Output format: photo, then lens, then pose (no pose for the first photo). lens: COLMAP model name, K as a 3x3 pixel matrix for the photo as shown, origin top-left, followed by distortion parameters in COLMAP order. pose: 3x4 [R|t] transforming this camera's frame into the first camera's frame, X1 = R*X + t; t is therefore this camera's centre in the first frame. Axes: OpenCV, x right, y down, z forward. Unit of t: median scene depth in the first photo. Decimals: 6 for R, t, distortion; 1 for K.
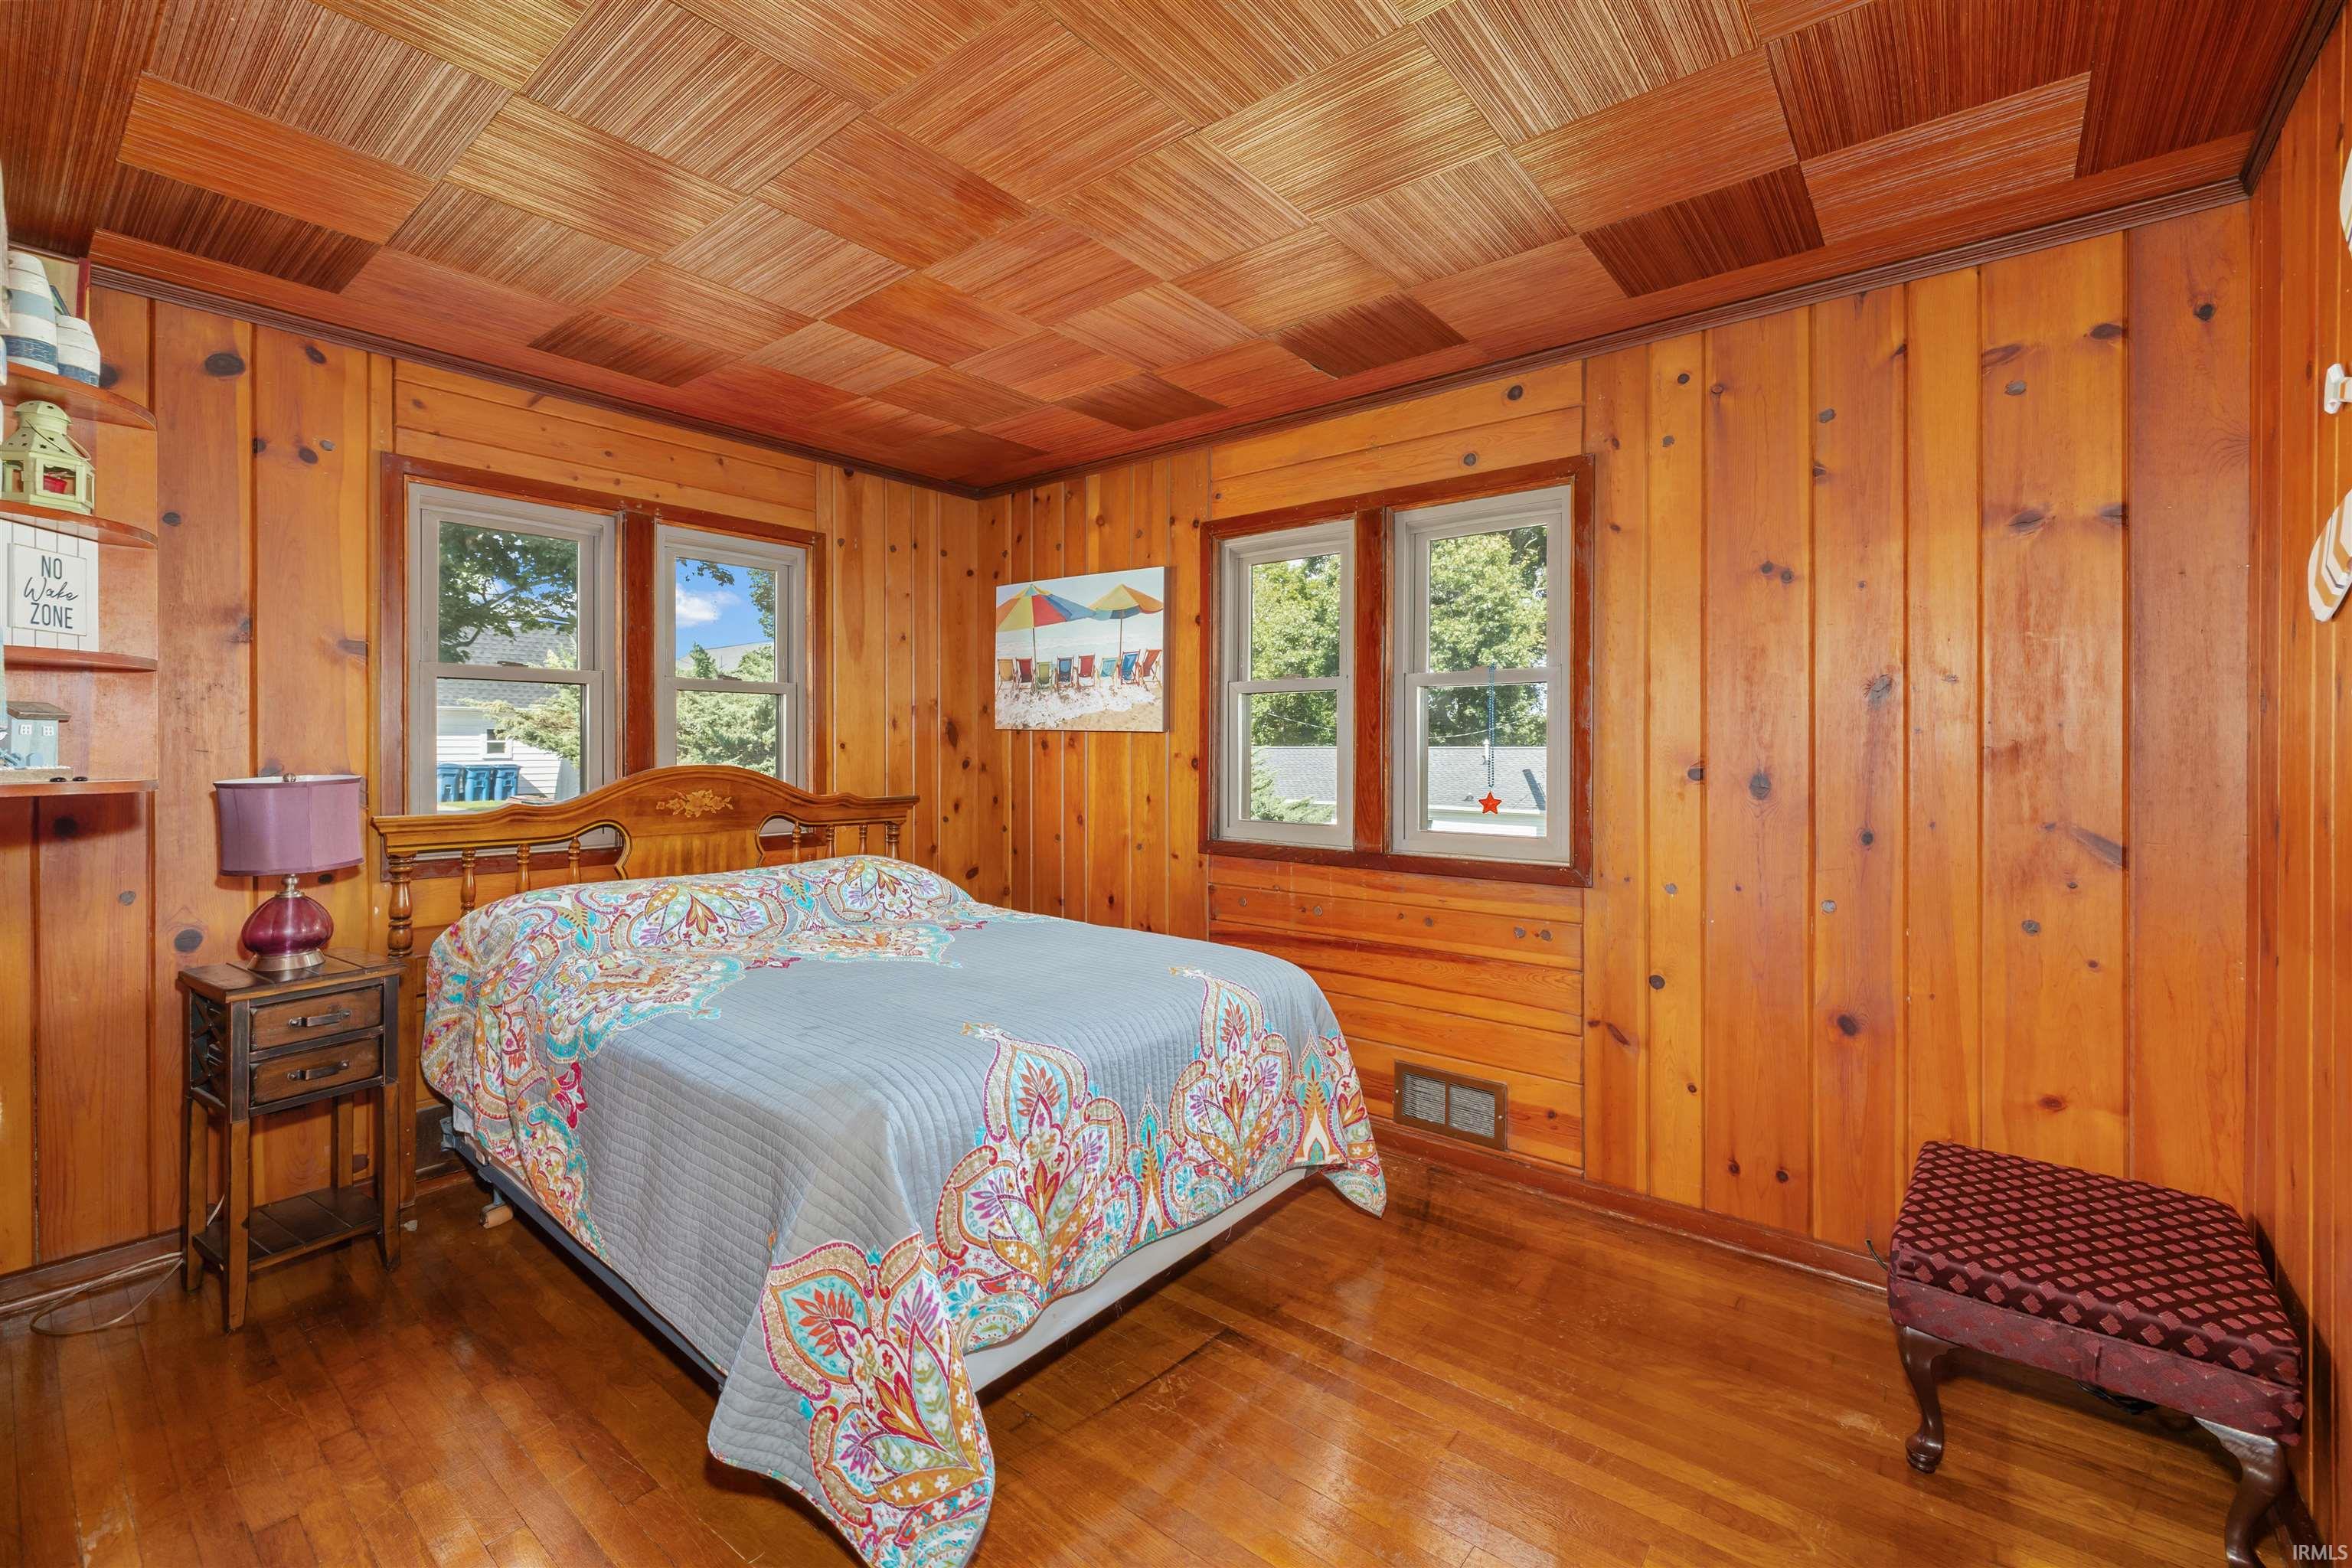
lens RADIAL K [[984.5, 0, 1165.2], [0, 984.5, 763.3], [0, 0, 1]] dist [-0.000365, 0.000051]
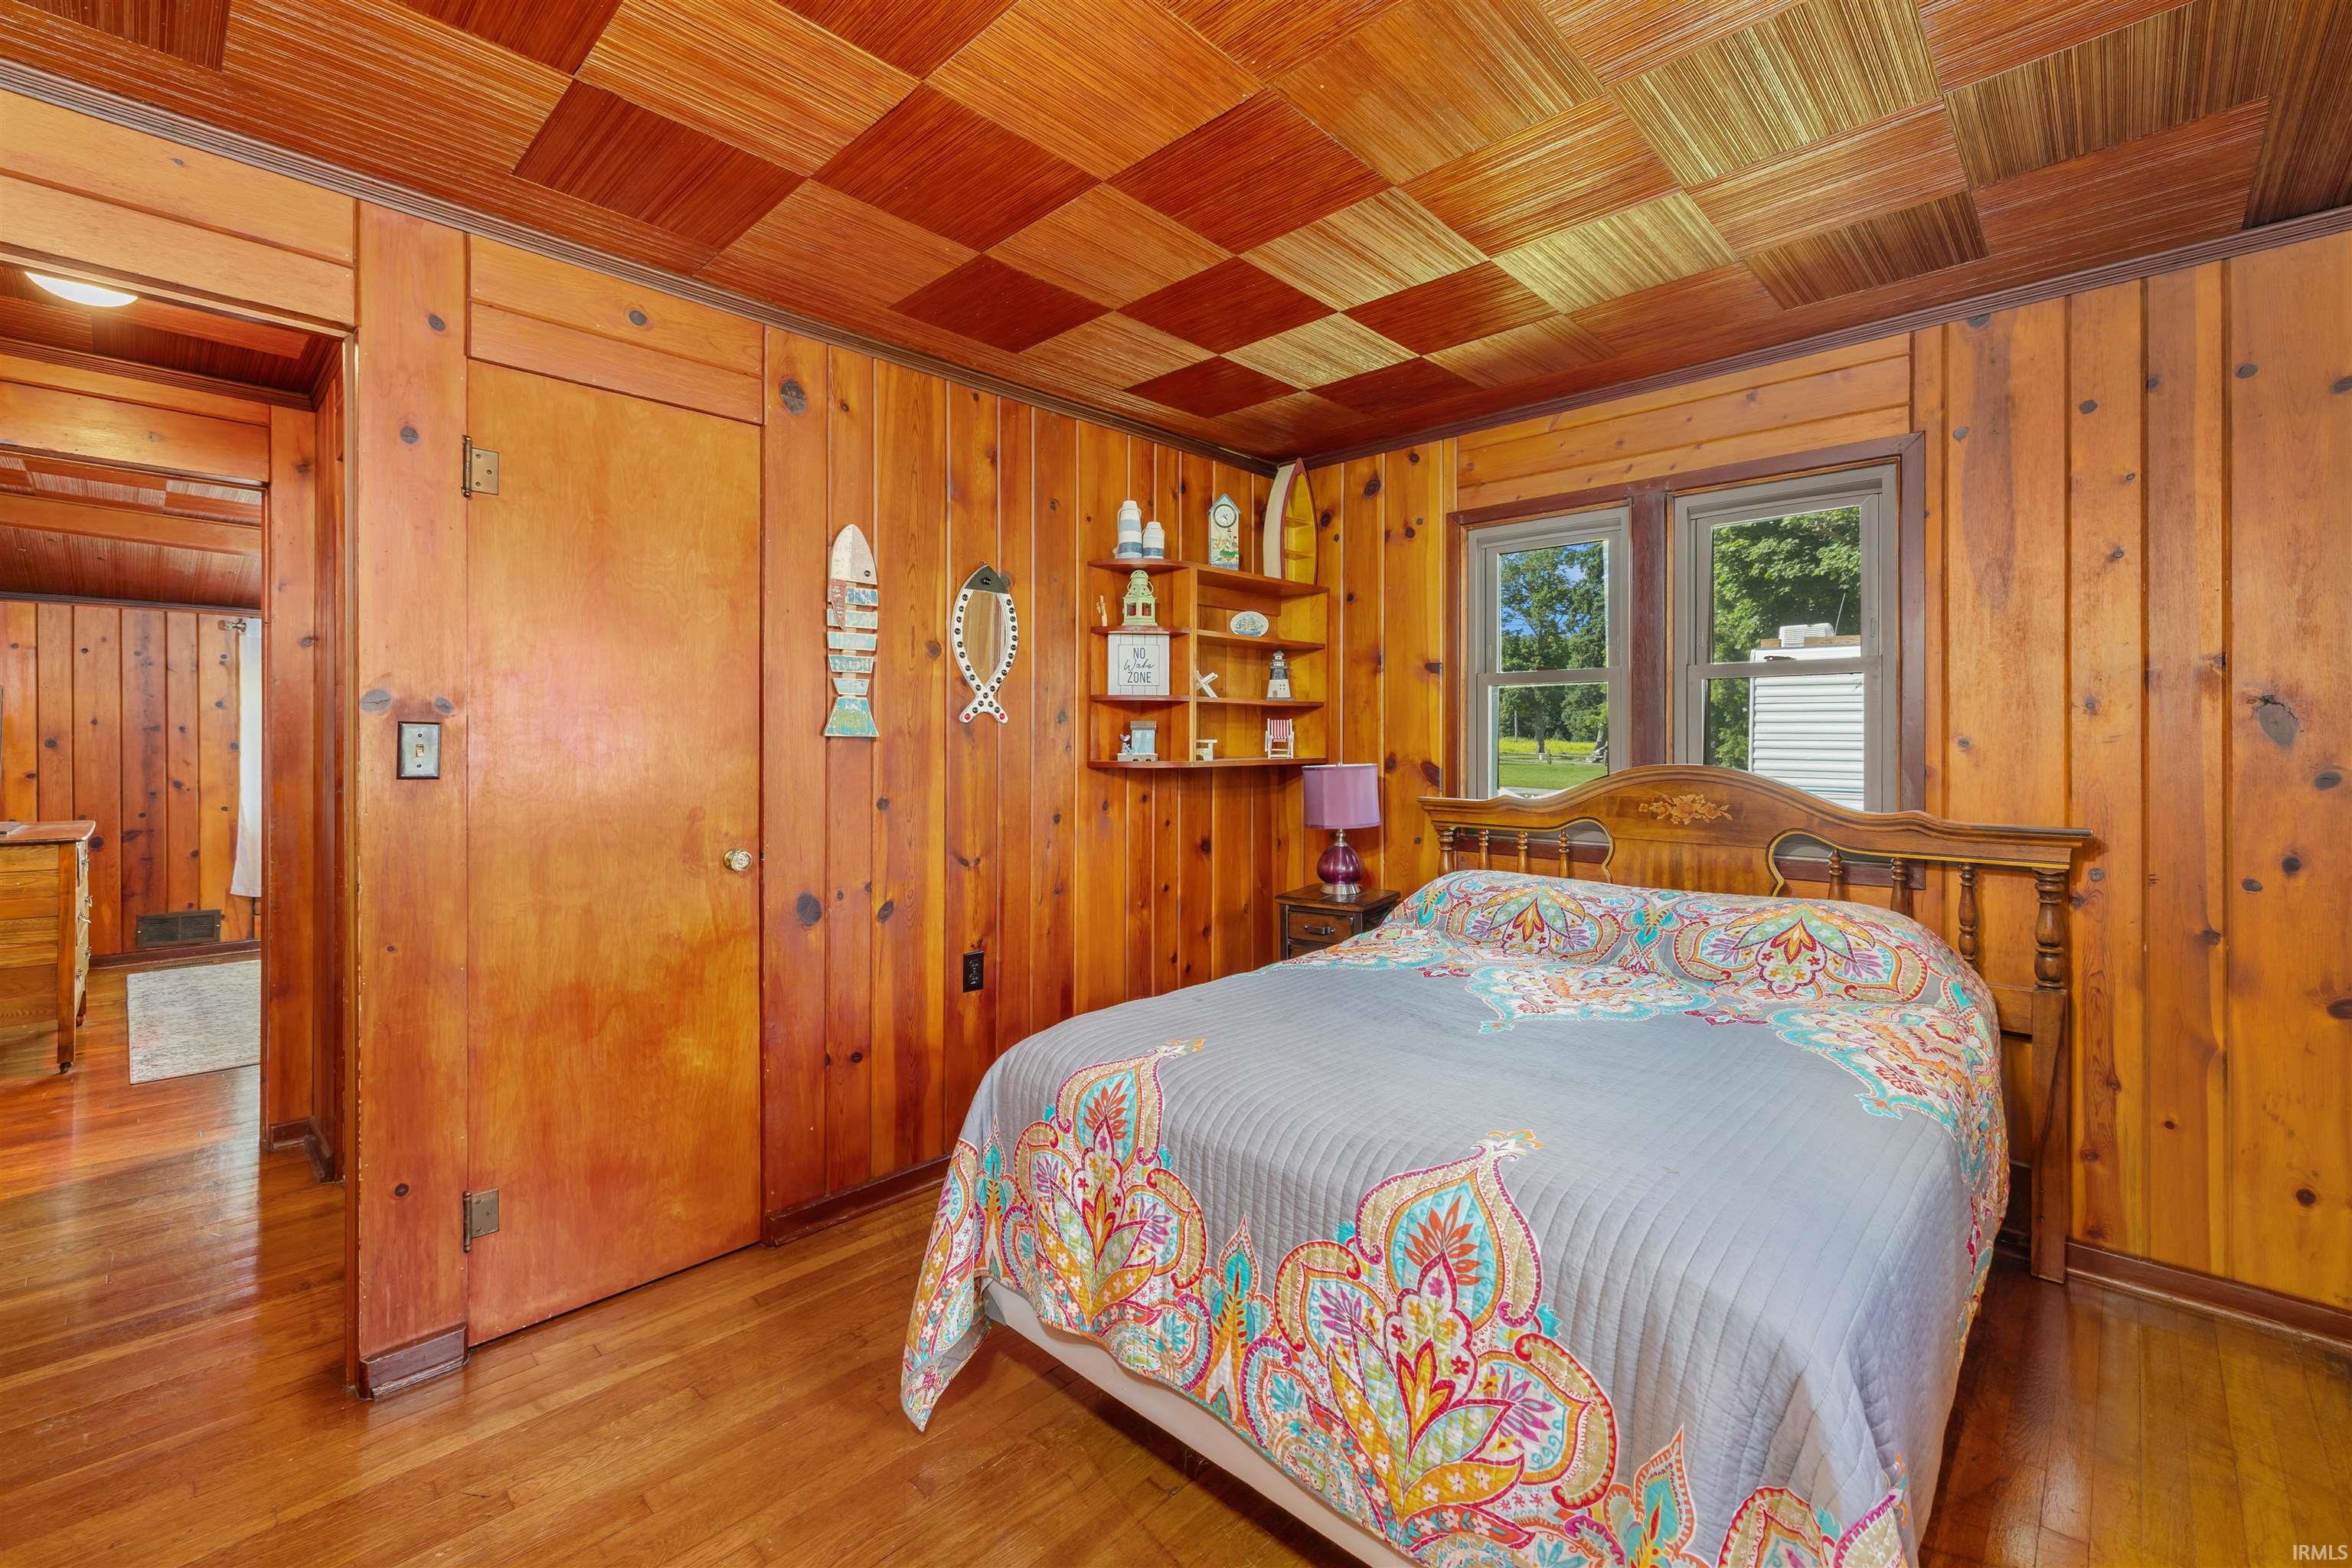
lens RADIAL K [[995.9, 0, 1171.5], [0, 995.9, 767.5], [0, 0, 1]] dist [-0.000328, 0.000206]
pose [[-0.079631, 0.023507, -0.996547, 0.629984], [-0.016736, 0.999549, 0.024915, -0.014709], [0.996684, 0.018663, -0.079201, 0.890014]]
